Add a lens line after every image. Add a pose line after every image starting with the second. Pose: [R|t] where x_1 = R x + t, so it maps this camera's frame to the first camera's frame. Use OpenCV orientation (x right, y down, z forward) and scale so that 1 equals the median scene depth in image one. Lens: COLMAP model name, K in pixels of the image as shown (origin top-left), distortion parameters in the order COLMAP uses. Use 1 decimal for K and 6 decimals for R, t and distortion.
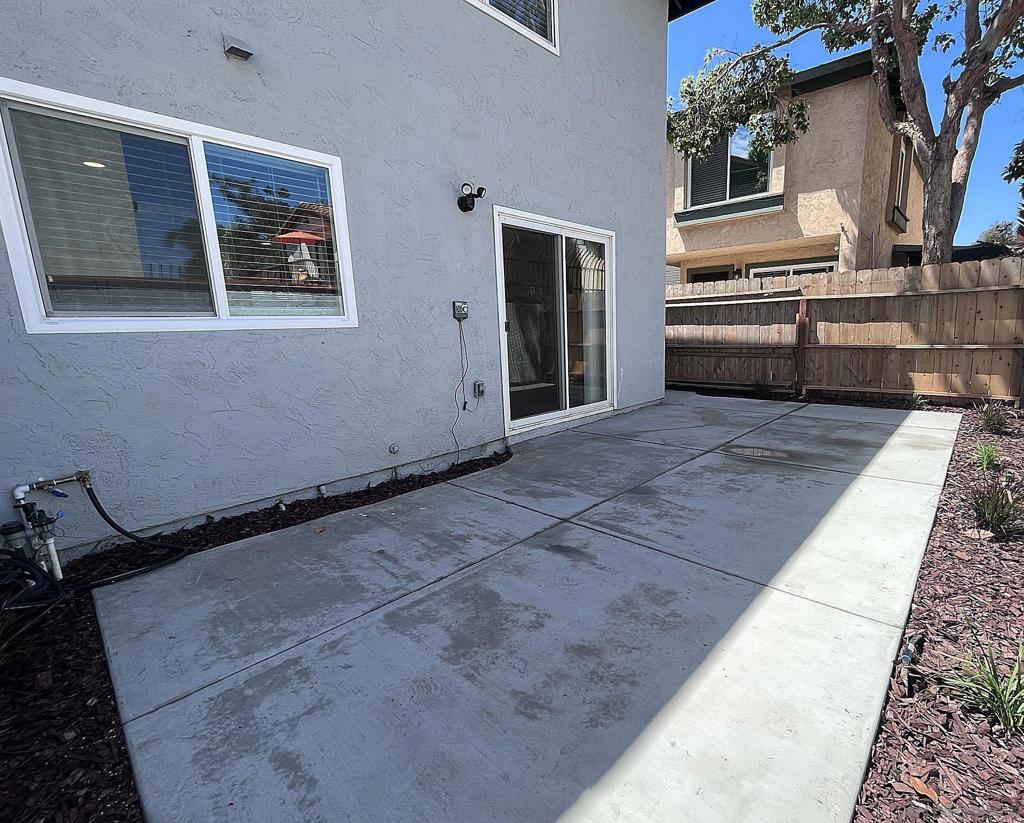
lens RADIAL K [[490.4, 0, 557.7], [0, 490.4, 425.5], [0, 0, 1]] dist [-0.001577, -0.000271]
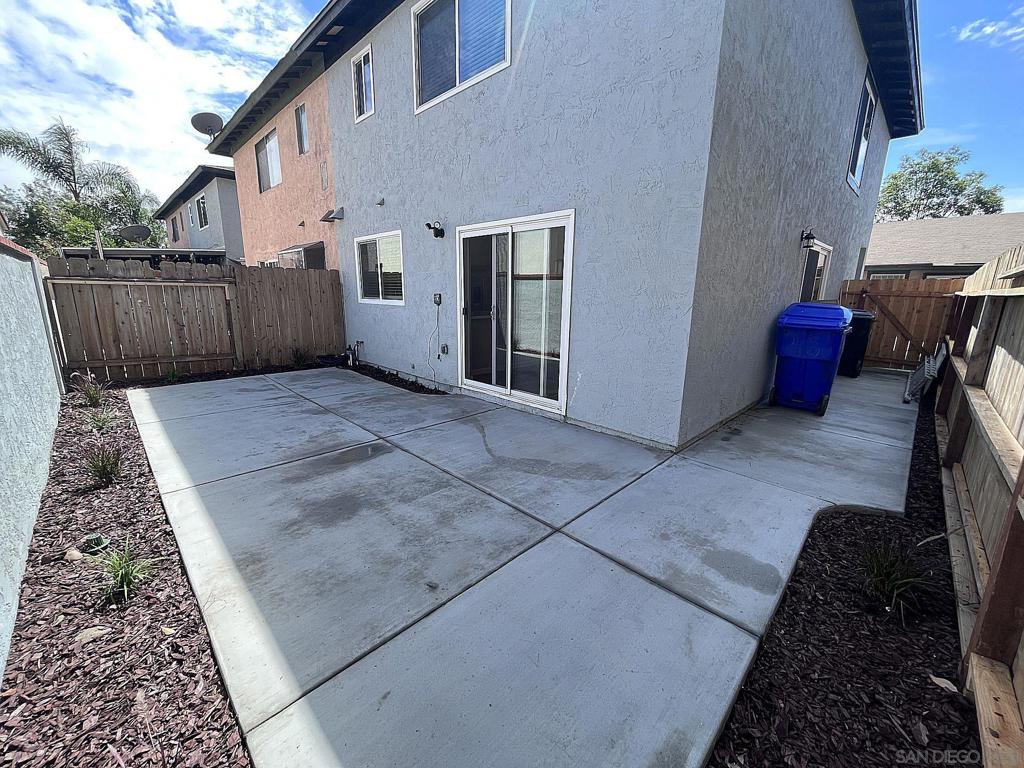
lens RADIAL K [[409.4, 0, 508.6], [0, 409.4, 384.2], [0, 0, 1]] dist [0.000507, 0.000042]
pose [[-0.075929, 0.244712, -0.966618, 1.141877], [-0.206302, 0.944585, 0.255339, -0.351802], [0.975538, 0.218803, -0.021237, 1.276394]]
